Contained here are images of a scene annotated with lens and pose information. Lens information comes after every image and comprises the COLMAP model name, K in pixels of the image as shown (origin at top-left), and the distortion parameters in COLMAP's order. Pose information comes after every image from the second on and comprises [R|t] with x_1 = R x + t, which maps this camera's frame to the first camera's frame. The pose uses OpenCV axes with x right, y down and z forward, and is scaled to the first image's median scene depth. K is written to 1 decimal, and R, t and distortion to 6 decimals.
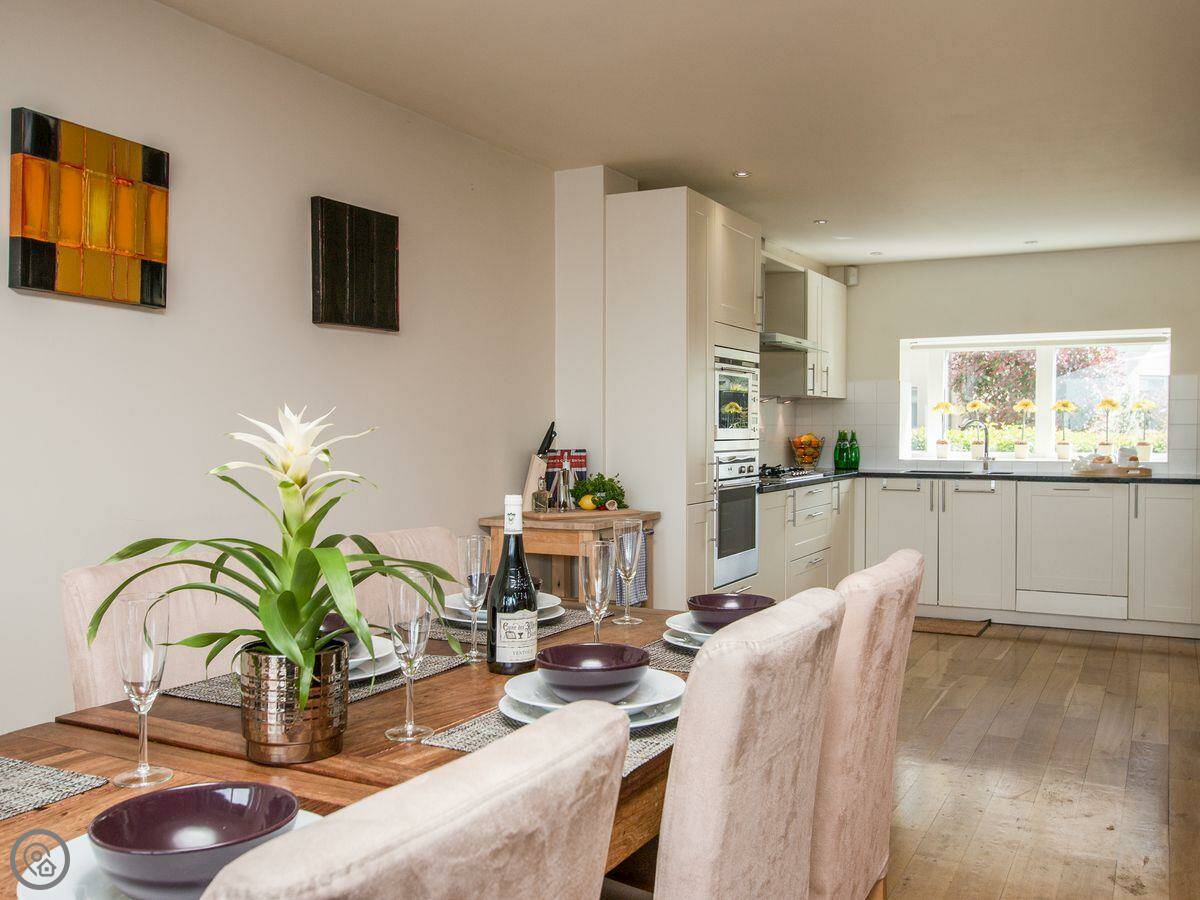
lens RADIAL K [[1092.1, 0, 601.1], [0, 1092.1, 450.7], [0, 0, 1]] dist [0.028187, 0.015504]
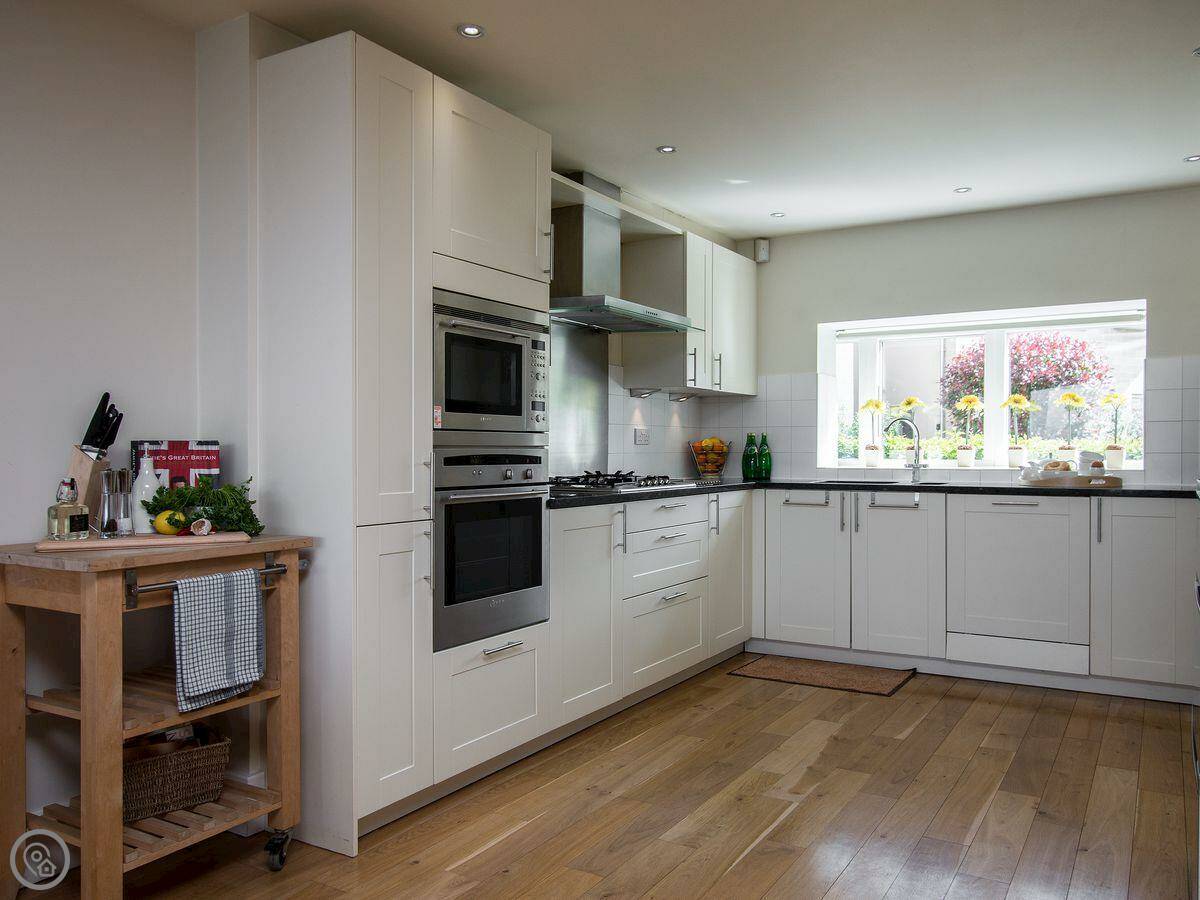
lens RADIAL K [[947.7, 0, 594.9], [0, 947.7, 454.6], [0, 0, 1]] dist [0.002229, 0.010915]
pose [[0.997939, 0.000916, -0.064169, 0.166204], [-0.001858, 0.999891, -0.014631, 0.010004], [0.064149, 0.014720, 0.997832, 0.297274]]
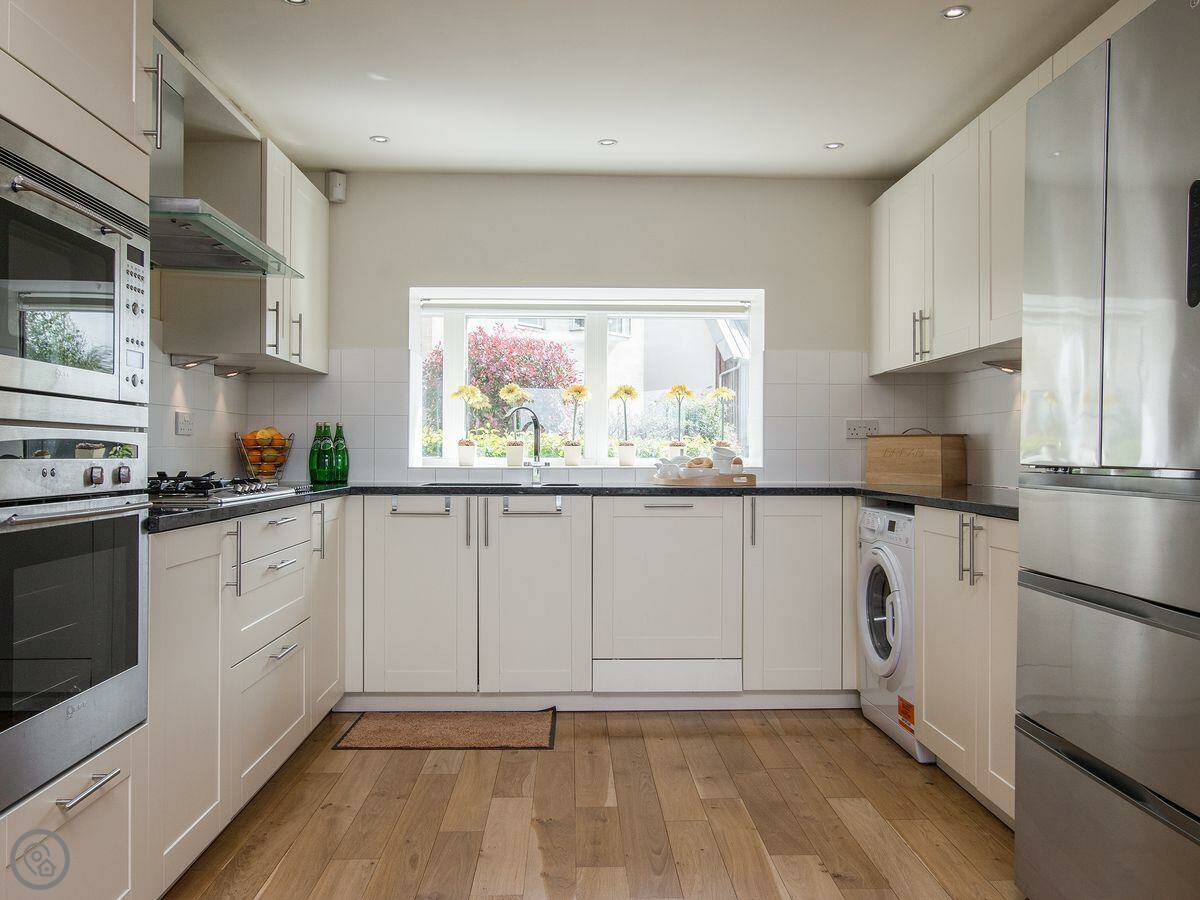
lens RADIAL K [[1028.8, 0, 622.4], [0, 1028.8, 450.1], [0, 0, 1]] dist [-0.004086, 0.004593]
pose [[0.867742, 0.004876, 0.496992, 0.081977], [0.006241, 0.999766, -0.020705, 0.012616], [-0.496977, 0.021068, 0.867508, 0.435435]]
